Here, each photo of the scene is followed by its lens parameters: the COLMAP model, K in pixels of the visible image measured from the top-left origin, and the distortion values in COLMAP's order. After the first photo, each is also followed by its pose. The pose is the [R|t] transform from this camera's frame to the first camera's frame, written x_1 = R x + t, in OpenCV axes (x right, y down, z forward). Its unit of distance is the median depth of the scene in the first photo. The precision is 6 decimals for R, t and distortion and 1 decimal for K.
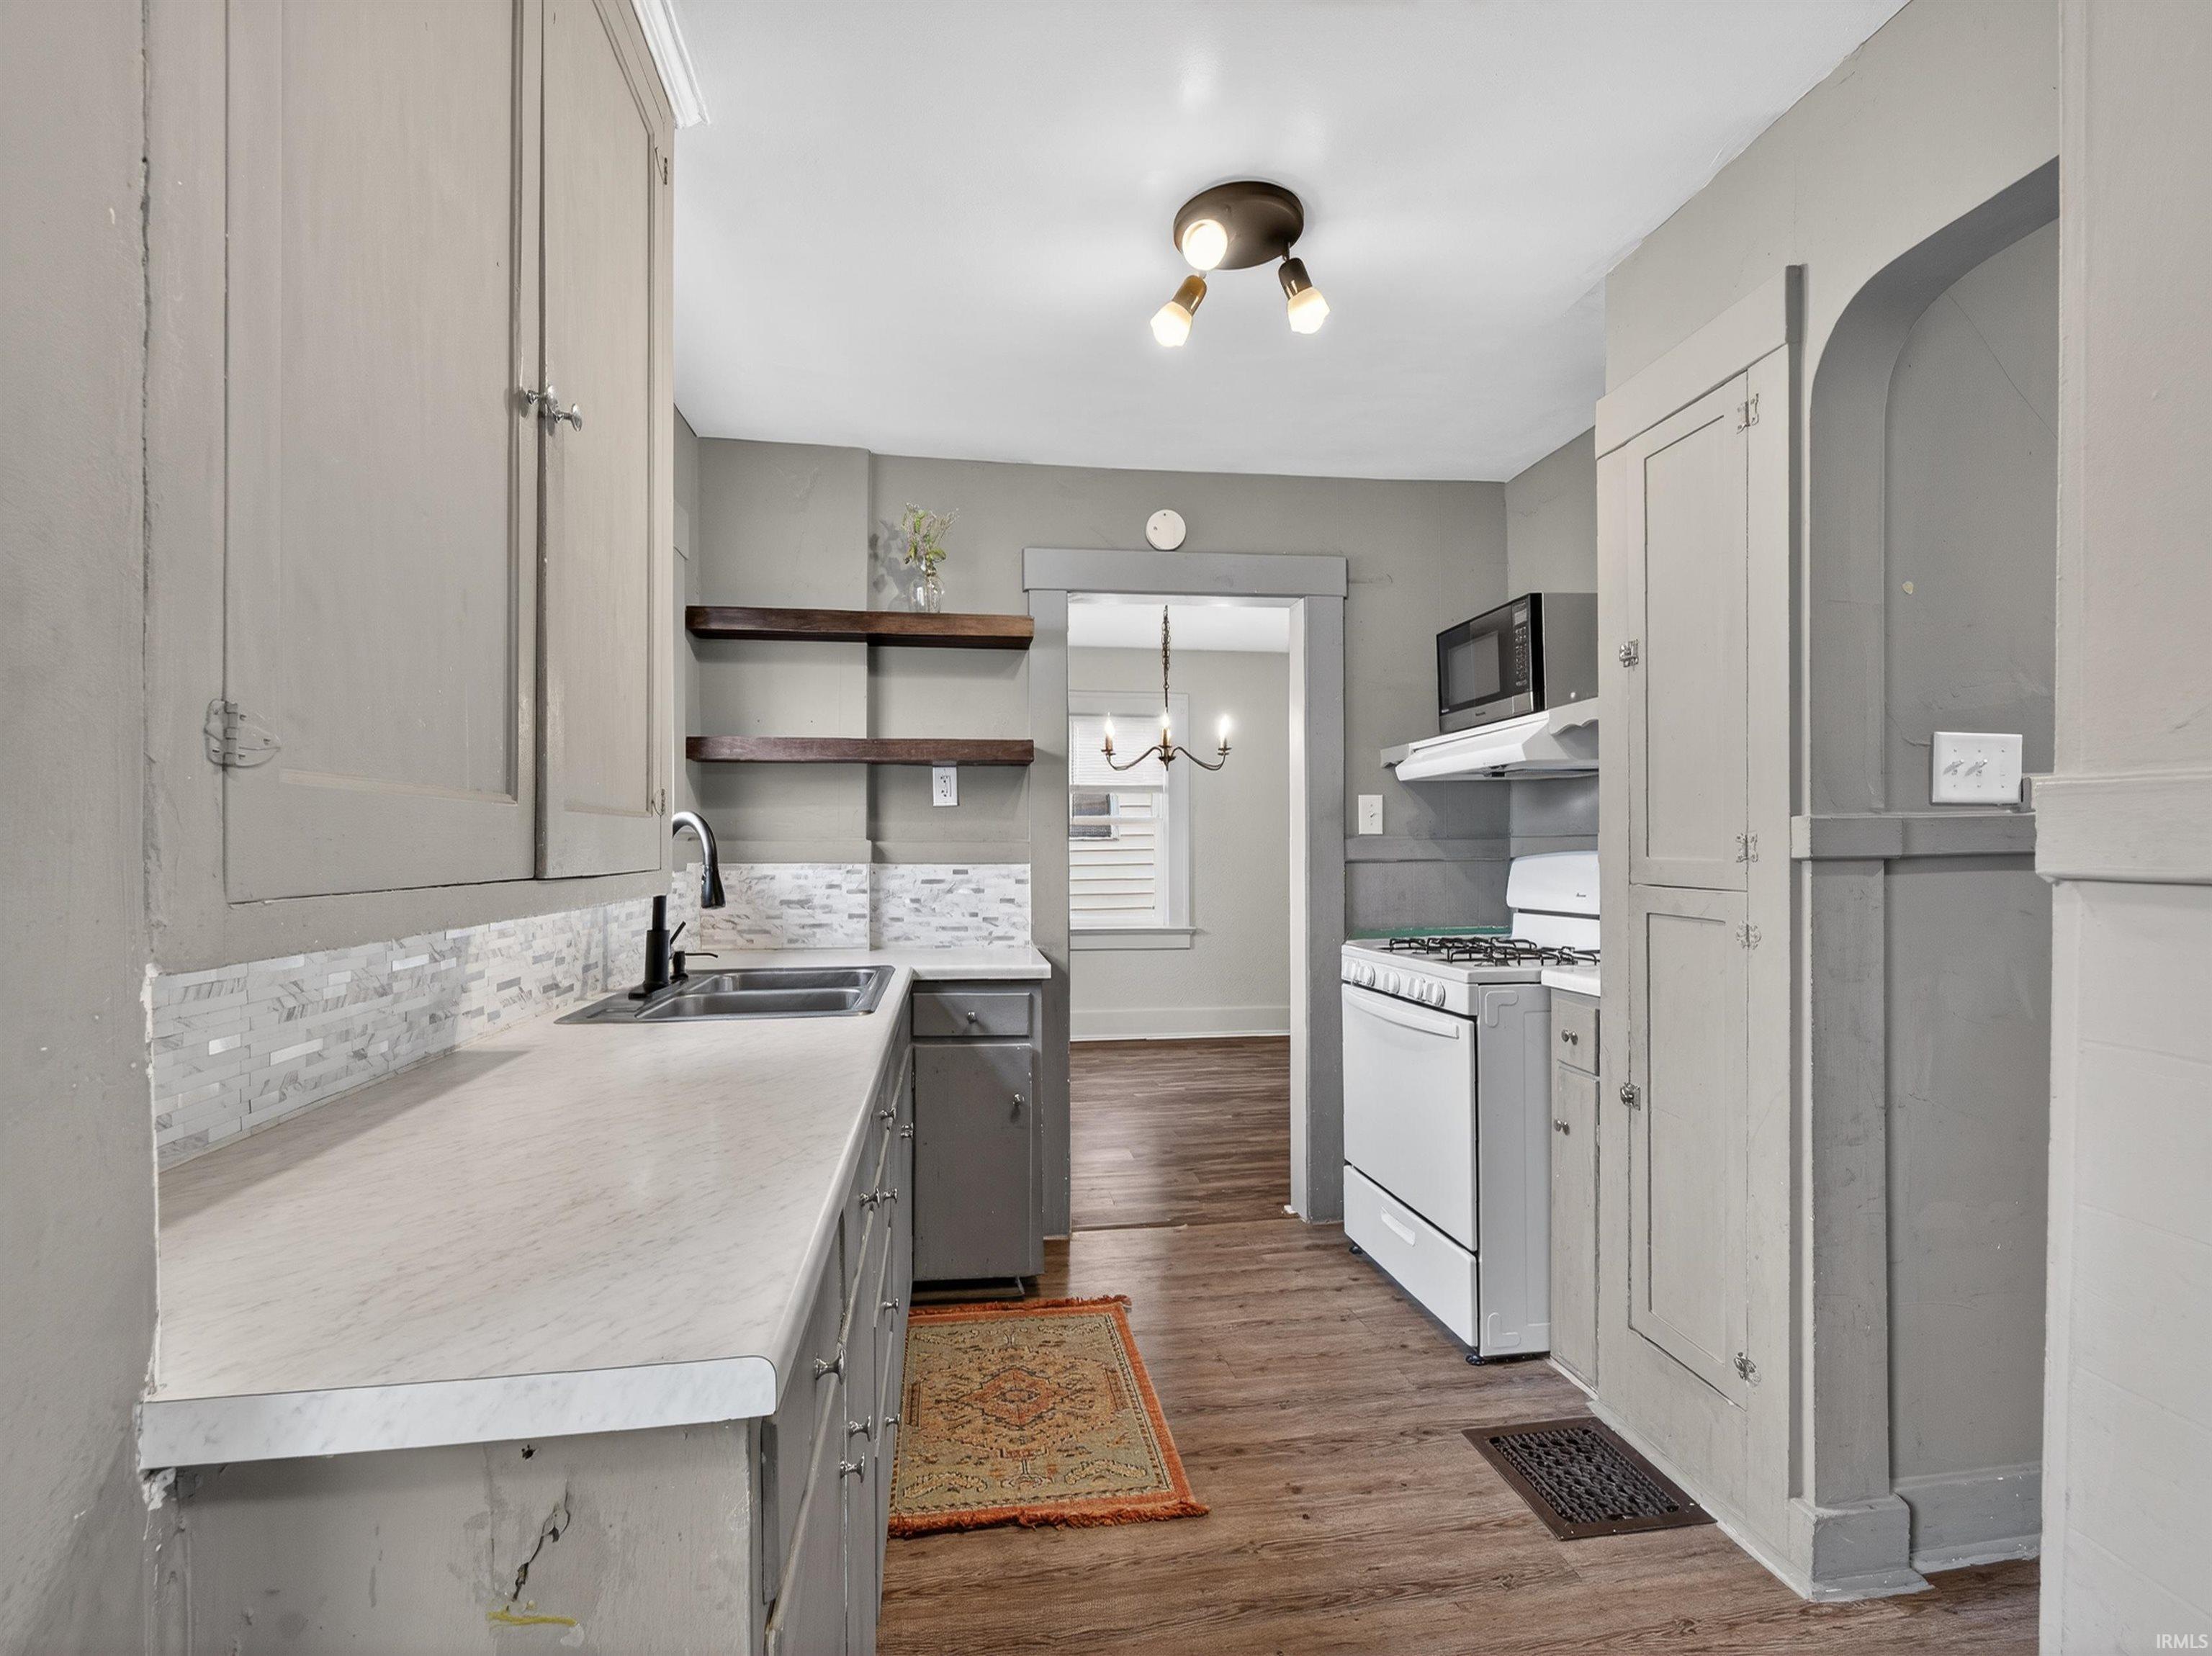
lens RADIAL K [[1036.9, 0, 1106.0], [0, 1036.9, 834.6], [0, 0, 1]] dist [-0.002930, -0.001572]
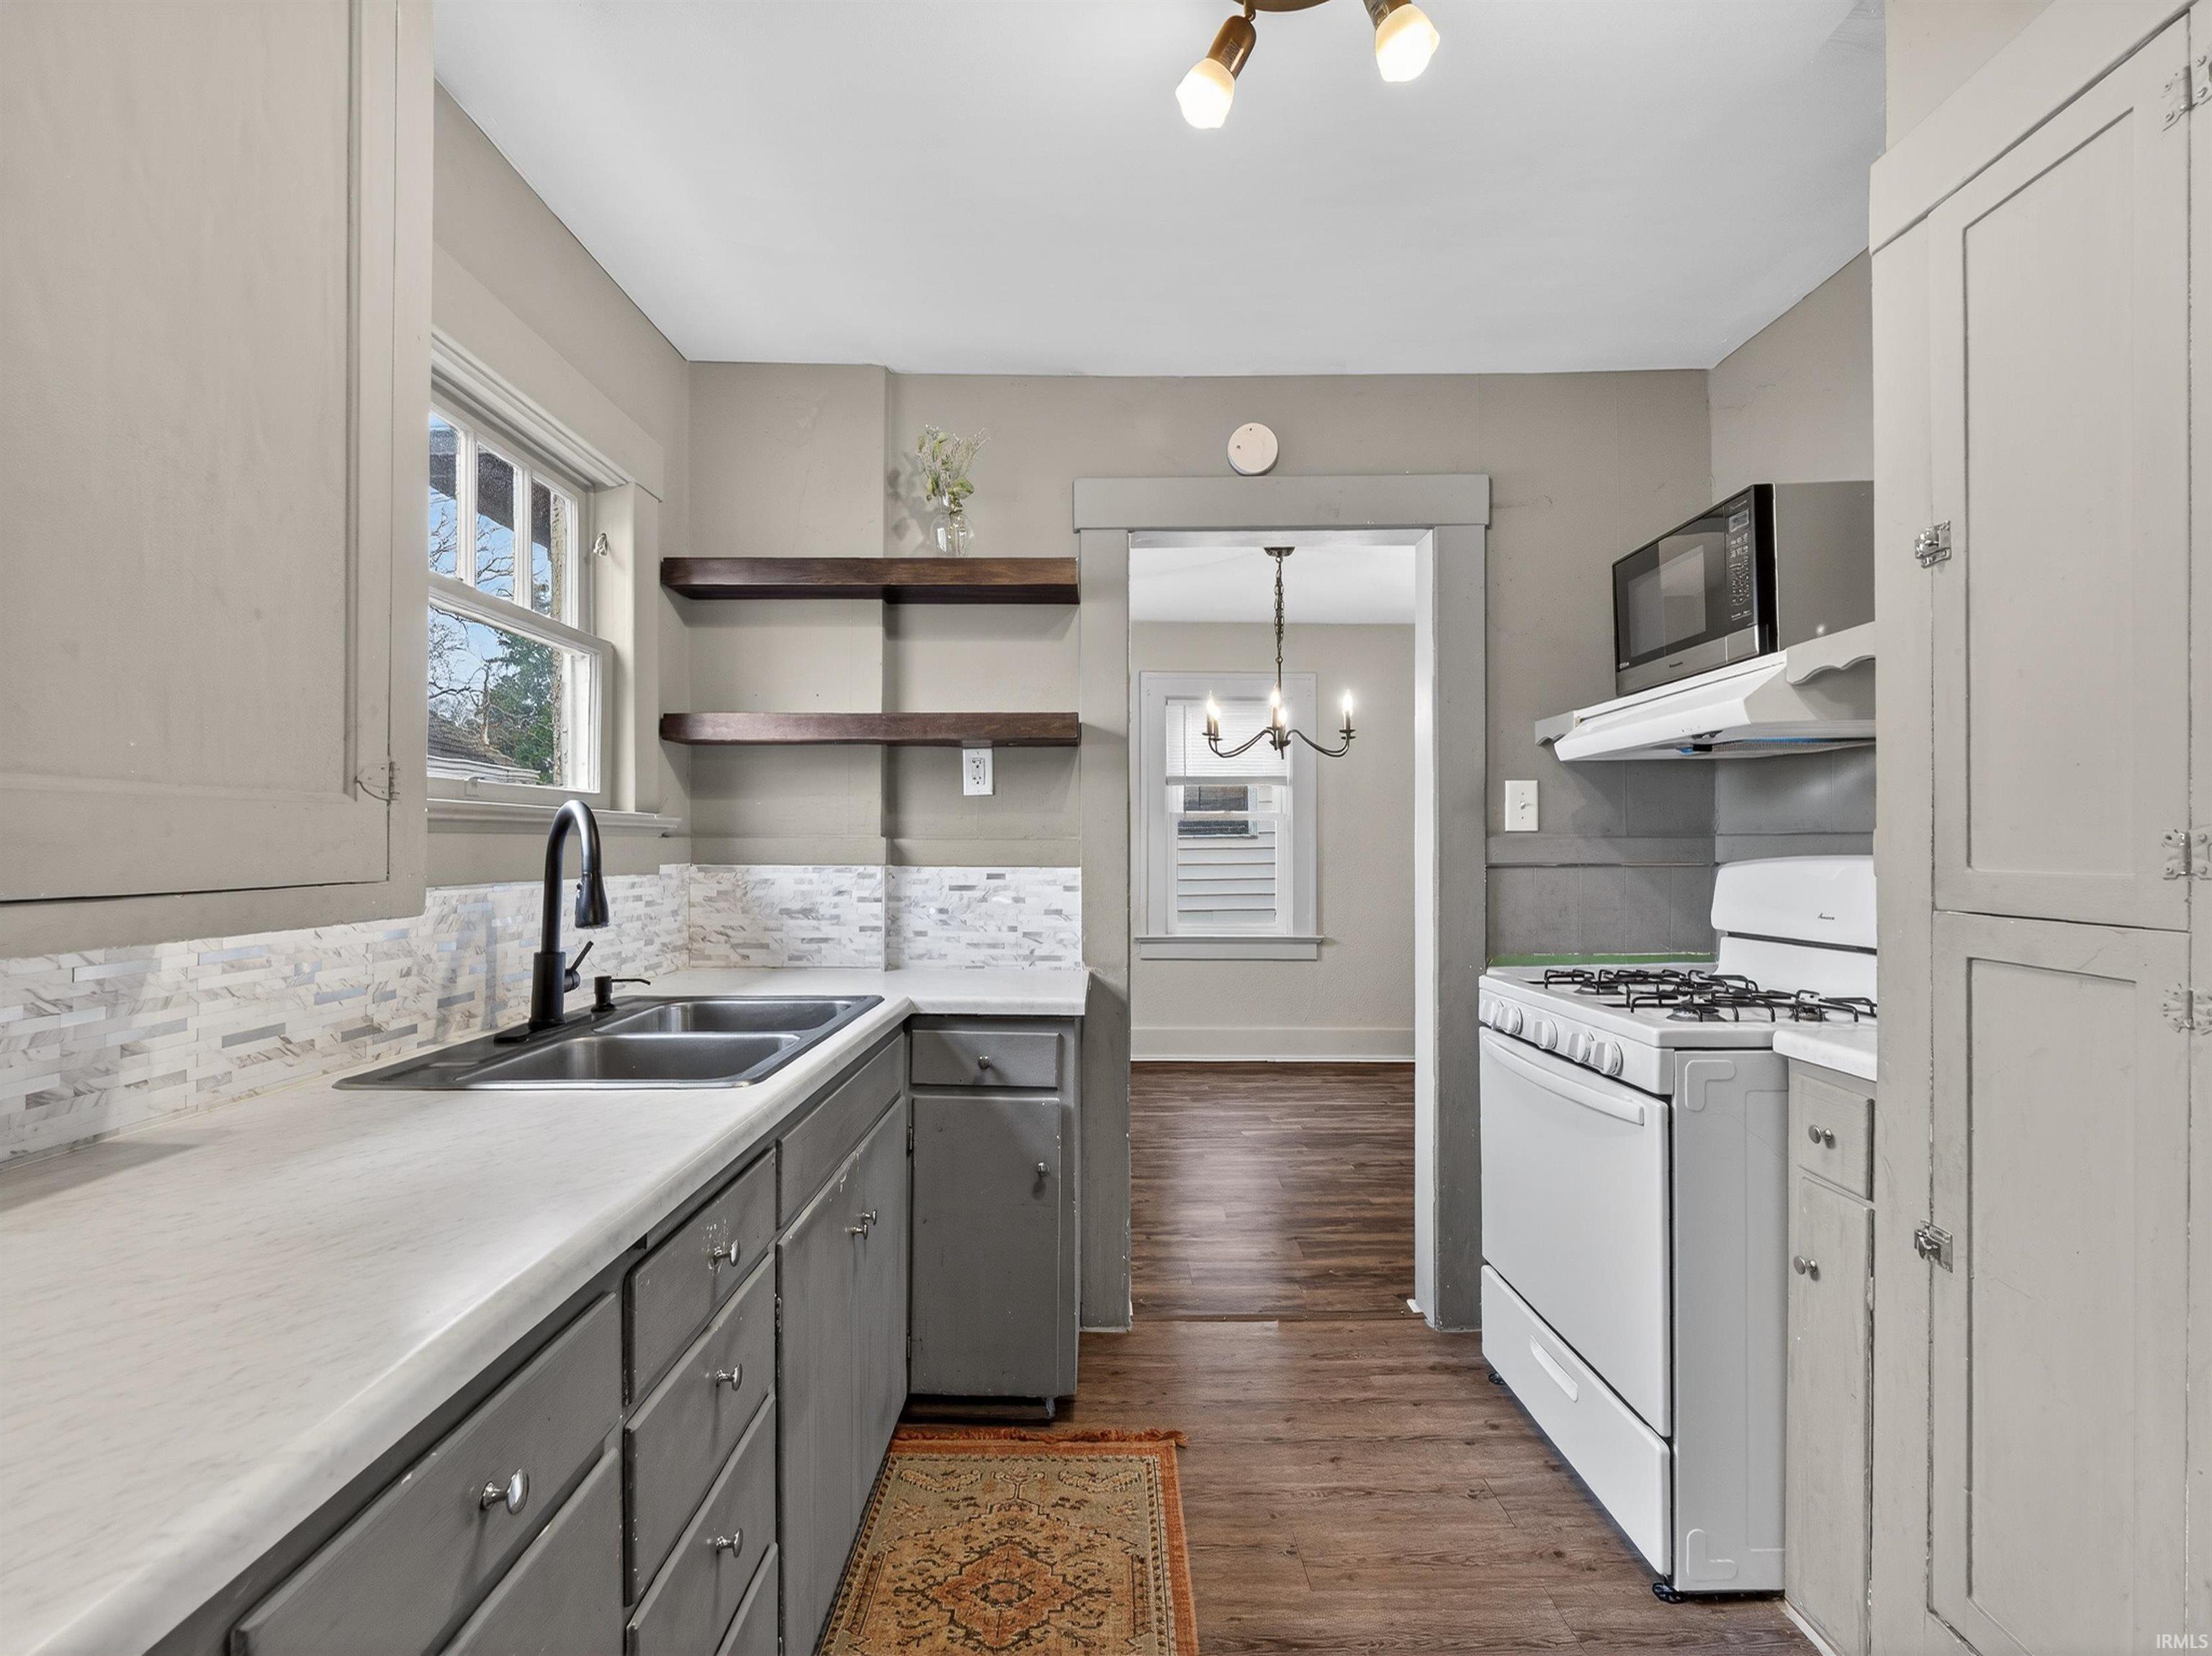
lens RADIAL K [[1036.9, 0, 1106.0], [0, 1036.9, 834.6], [0, 0, 1]] dist [-0.002930, -0.001572]
pose [[0.989286, 0.001829, -0.145979, 0.071828], [-0.001435, 0.999995, 0.002801, 0.000569], [0.145984, -0.002562, 0.989284, 0.221337]]
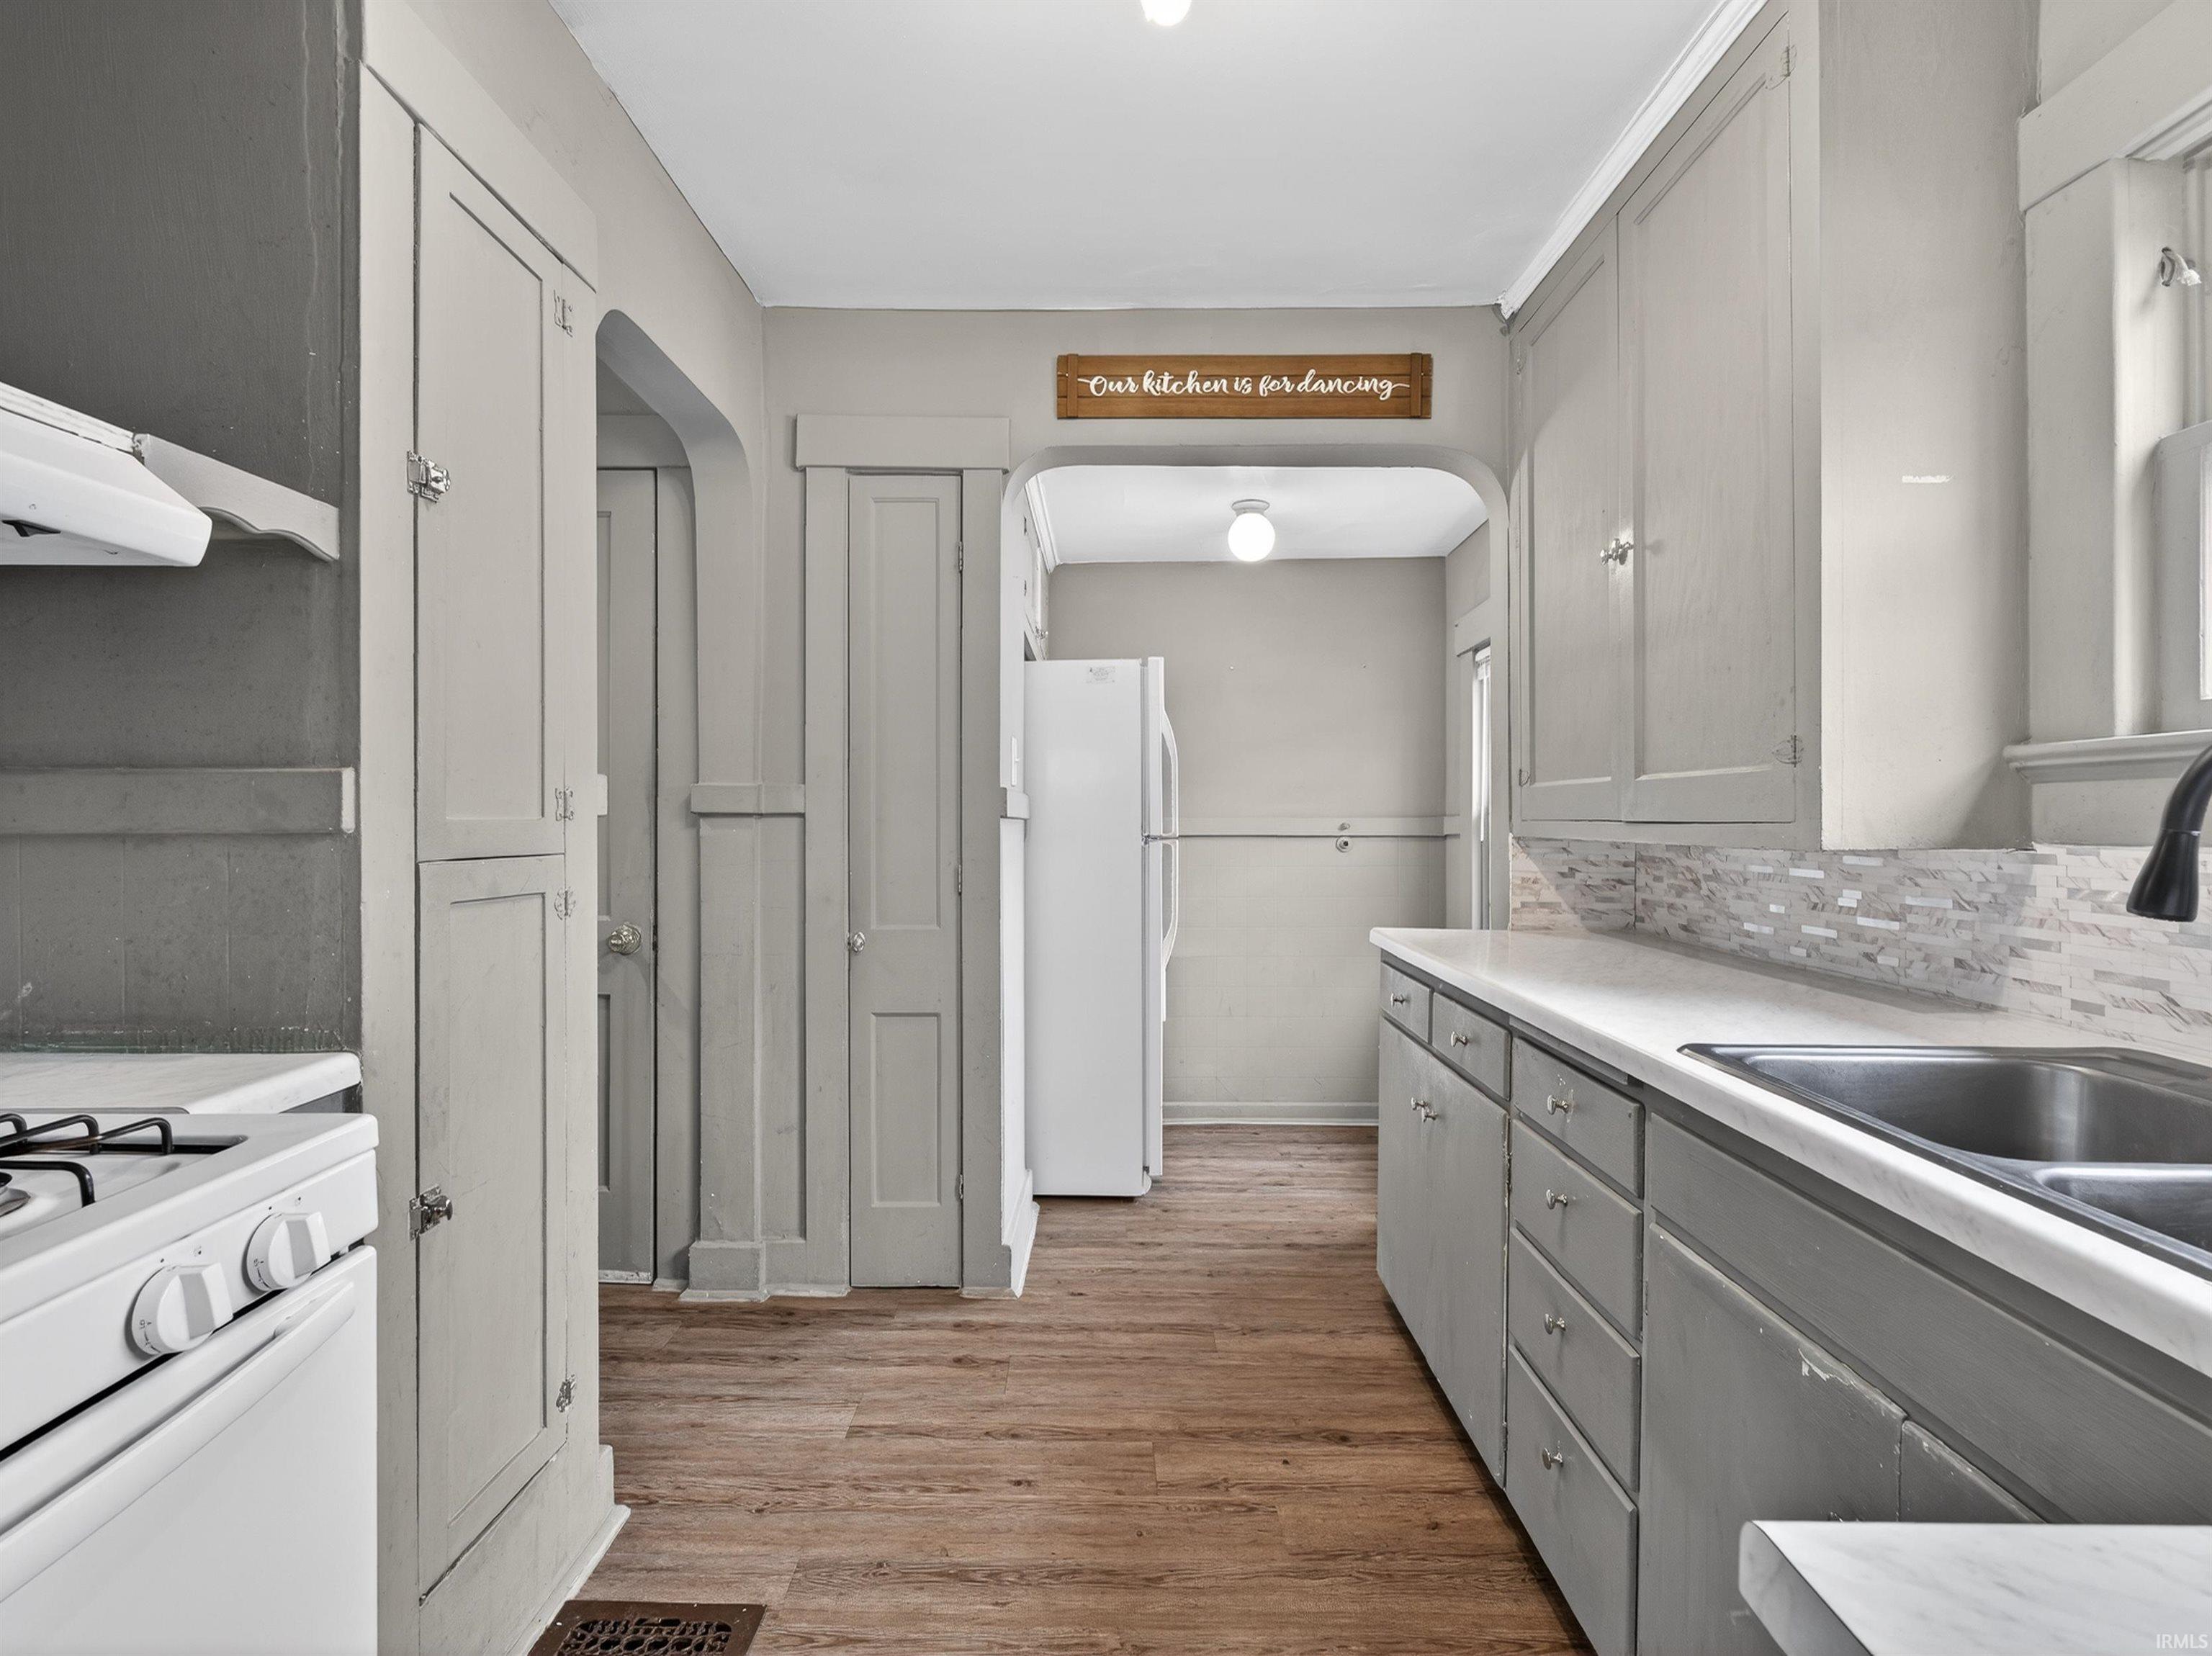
lens RADIAL K [[1023.5, 0, 1094.8], [0, 1023.5, 811.1], [0, 0, 1]] dist [-0.001086, -0.002207]
pose [[-0.984609, 0.004783, 0.174709, 0.011512], [0.001422, 0.999812, -0.019362, 0.022190], [-0.174768, -0.018816, -0.984430, 1.099695]]
